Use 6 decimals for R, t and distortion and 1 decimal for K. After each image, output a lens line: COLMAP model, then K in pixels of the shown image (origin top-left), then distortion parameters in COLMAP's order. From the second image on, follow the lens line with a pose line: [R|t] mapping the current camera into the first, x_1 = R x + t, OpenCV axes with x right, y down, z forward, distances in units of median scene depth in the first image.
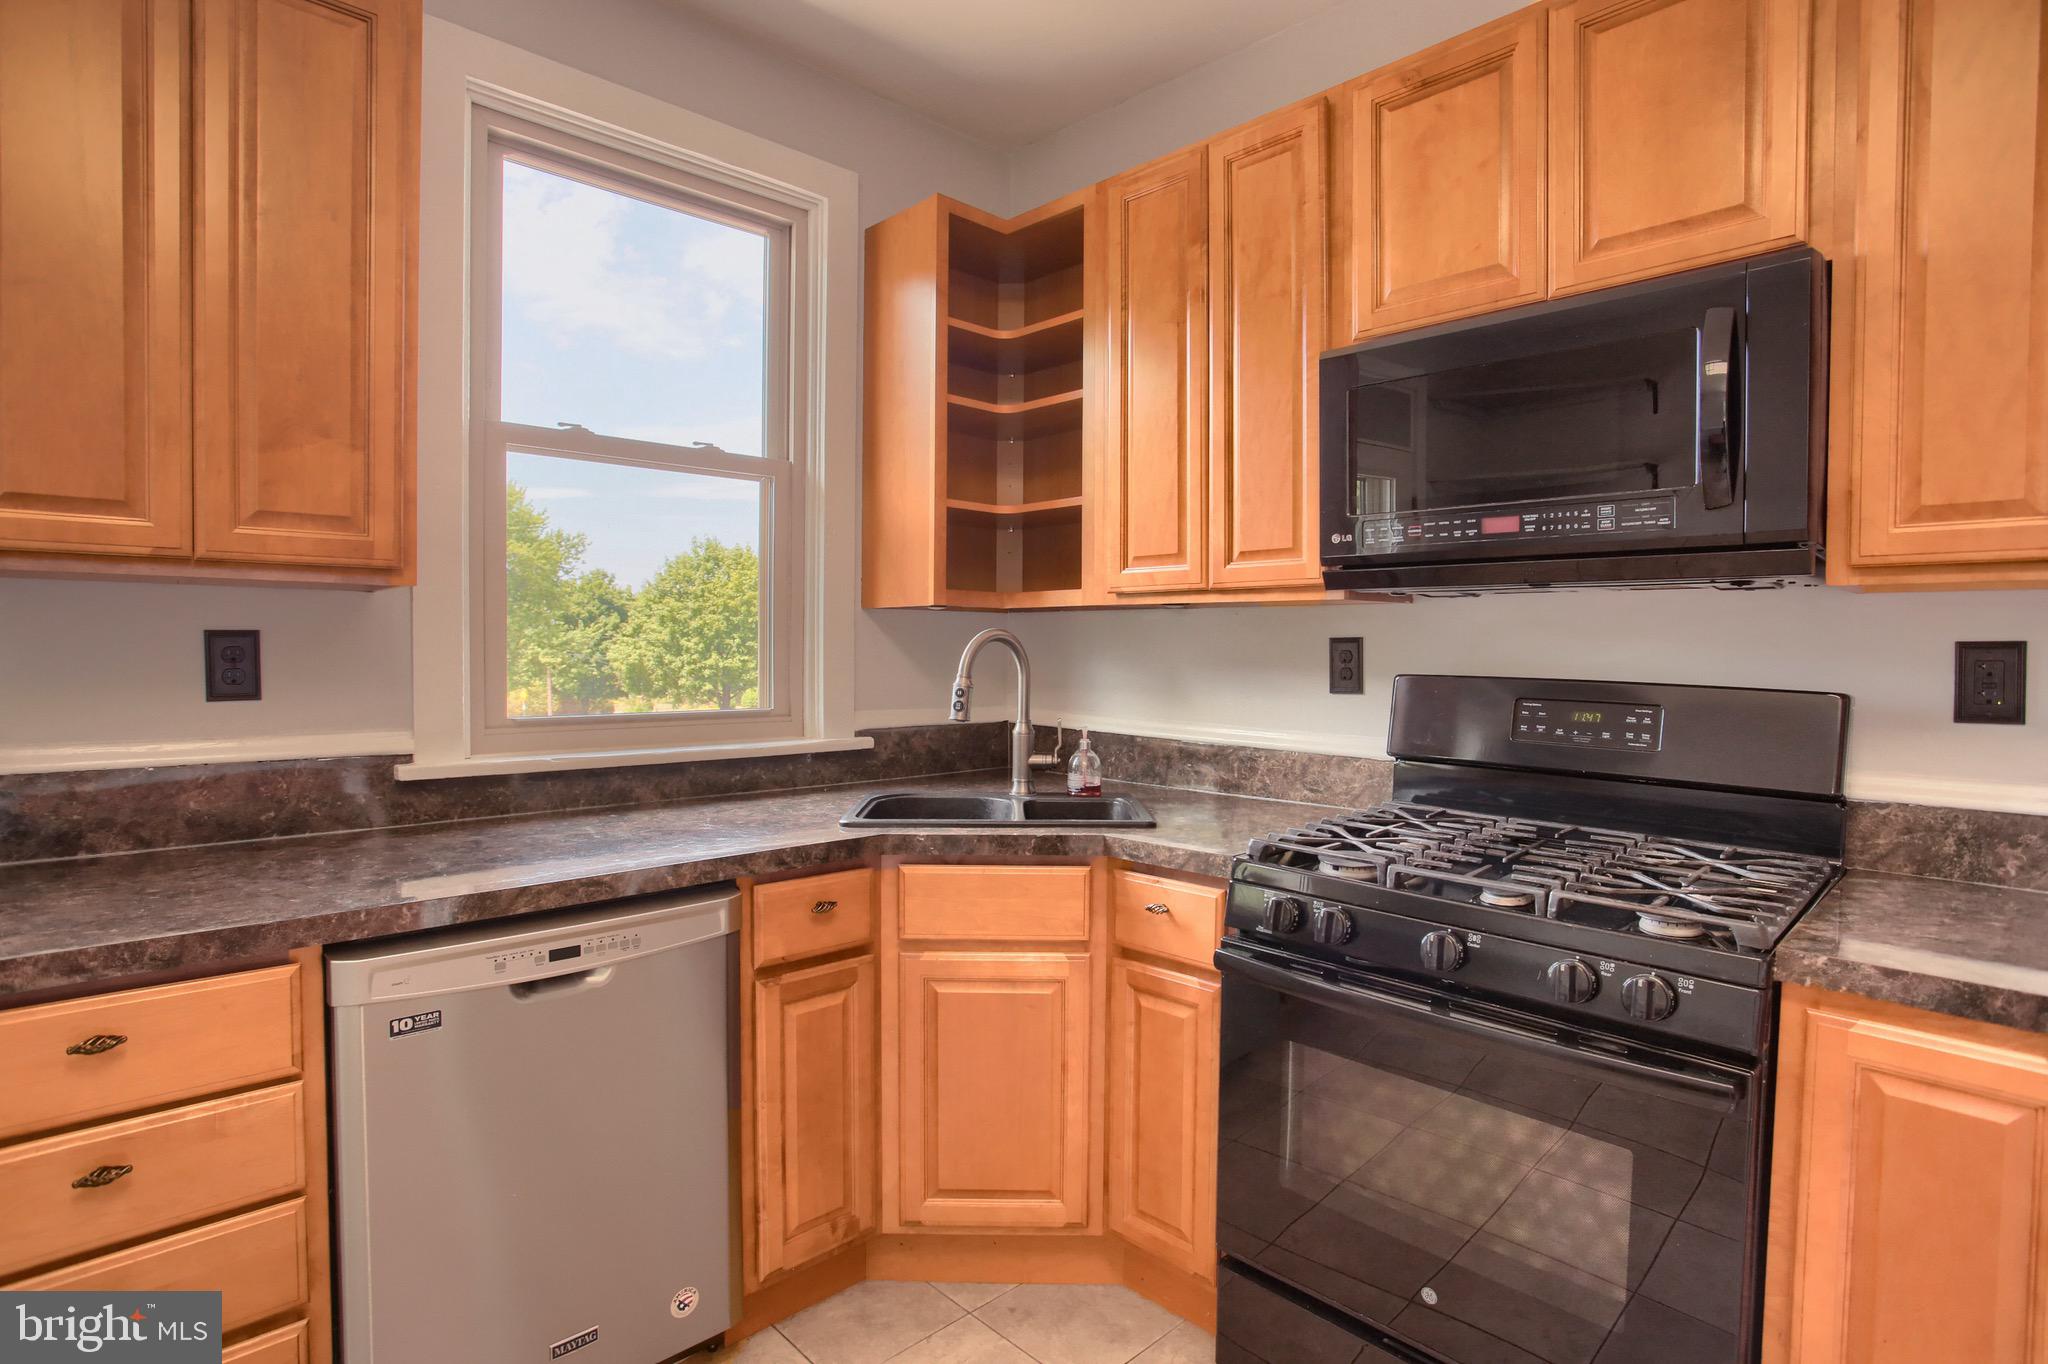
lens RADIAL K [[1075.7, 0, 1032.5], [0, 1075.7, 676.6], [0, 0, 1]] dist [-0.093278, 0.000411]
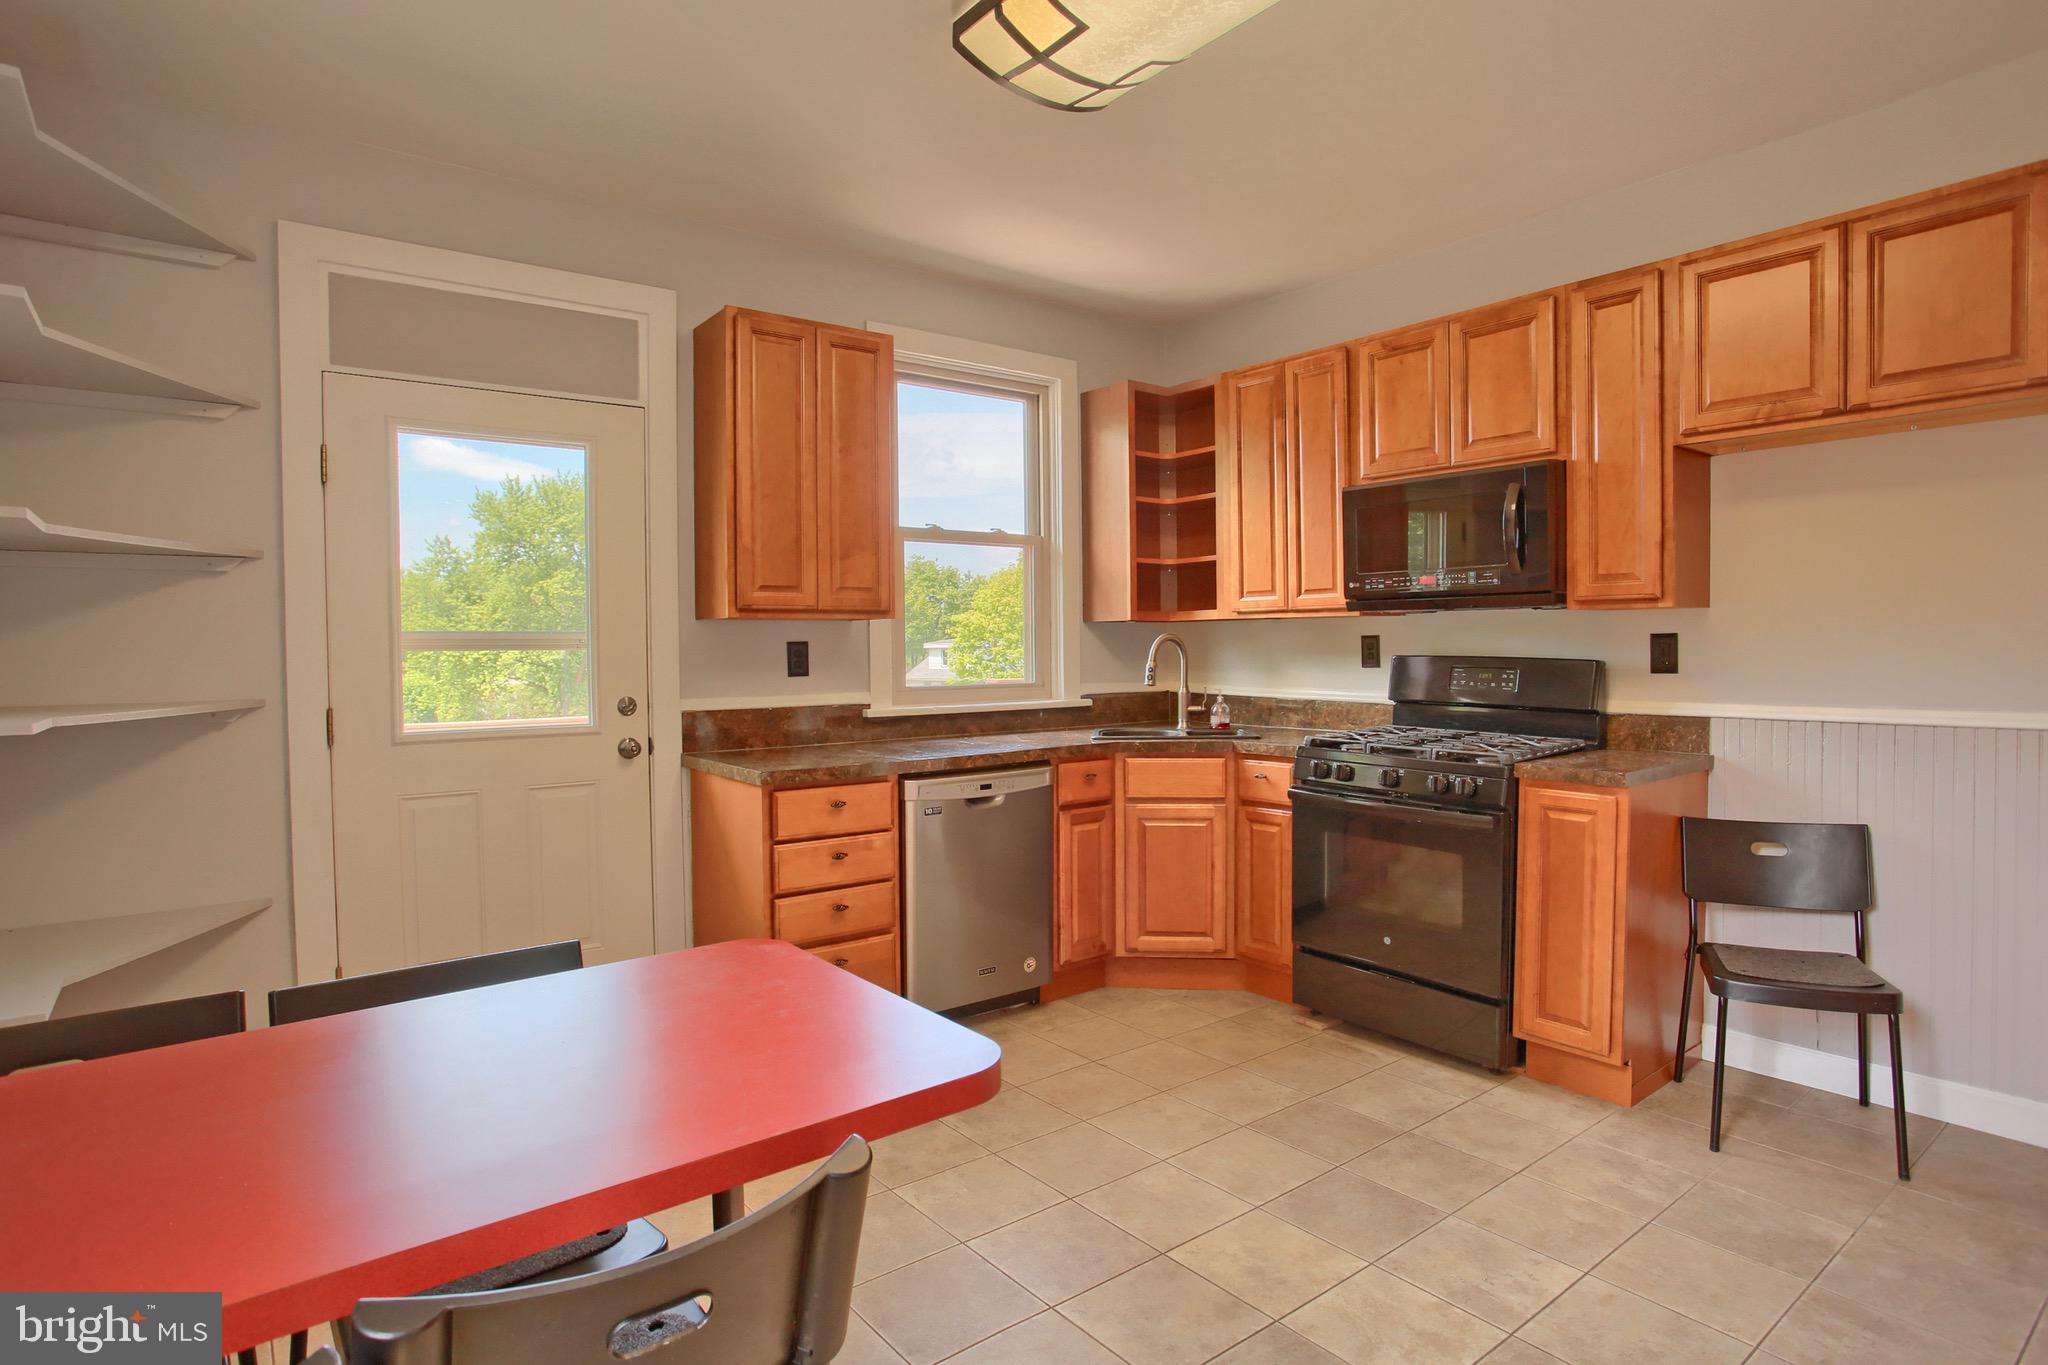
lens RADIAL K [[1075.7, 0, 1032.5], [0, 1075.7, 677.1], [0, 0, 1]] dist [-0.093278, 0.000411]
pose [[0.993531, -0.013562, -0.112752, -0.069978], [0.013932, 0.999900, 0.002495, 0.022918], [0.112707, -0.004050, 0.993620, -0.933561]]
